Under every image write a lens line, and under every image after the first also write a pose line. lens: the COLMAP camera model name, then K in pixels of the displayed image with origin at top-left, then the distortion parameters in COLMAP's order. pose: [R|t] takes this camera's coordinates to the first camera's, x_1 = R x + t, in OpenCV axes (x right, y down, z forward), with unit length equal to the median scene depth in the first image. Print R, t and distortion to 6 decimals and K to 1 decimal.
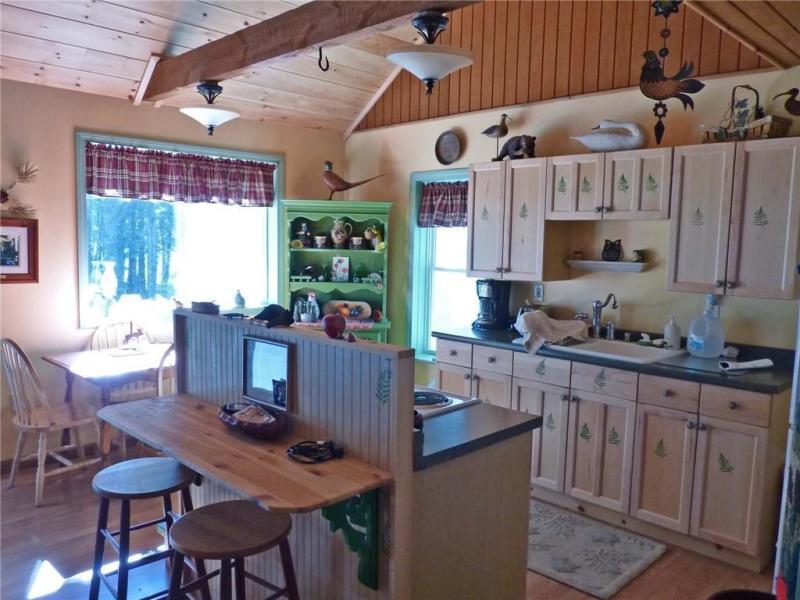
lens RADIAL K [[641.2, 0, 396.1], [0, 641.2, 305.5], [0, 0, 1]] dist [-0.022923, -0.000039]
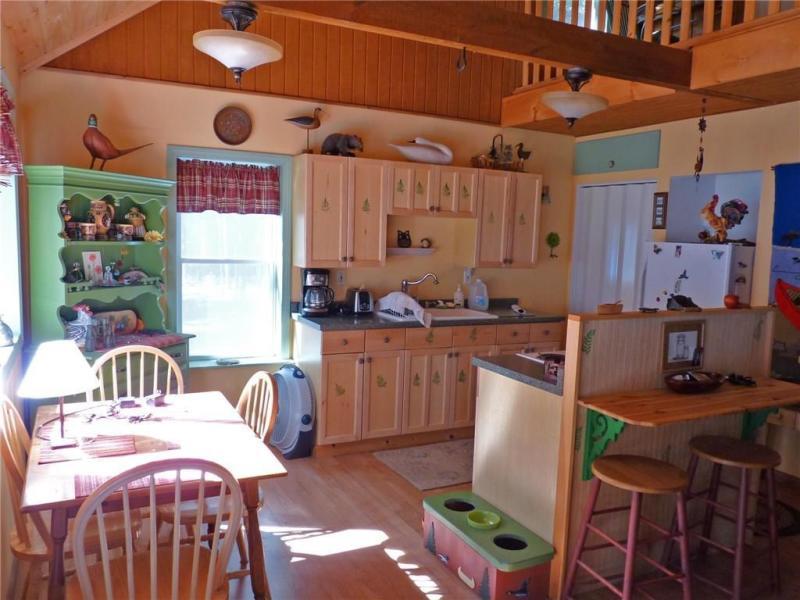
lens RADIAL K [[641.2, 0, 397.5], [0, 641.2, 297.3], [0, 0, 1]] dist [-0.022923, -0.000039]
pose [[0.295482, -0.105030, 0.949557, -0.788886], [0.073057, 0.993512, 0.087158, -0.074450], [-0.952551, 0.043618, 0.301238, 0.563296]]
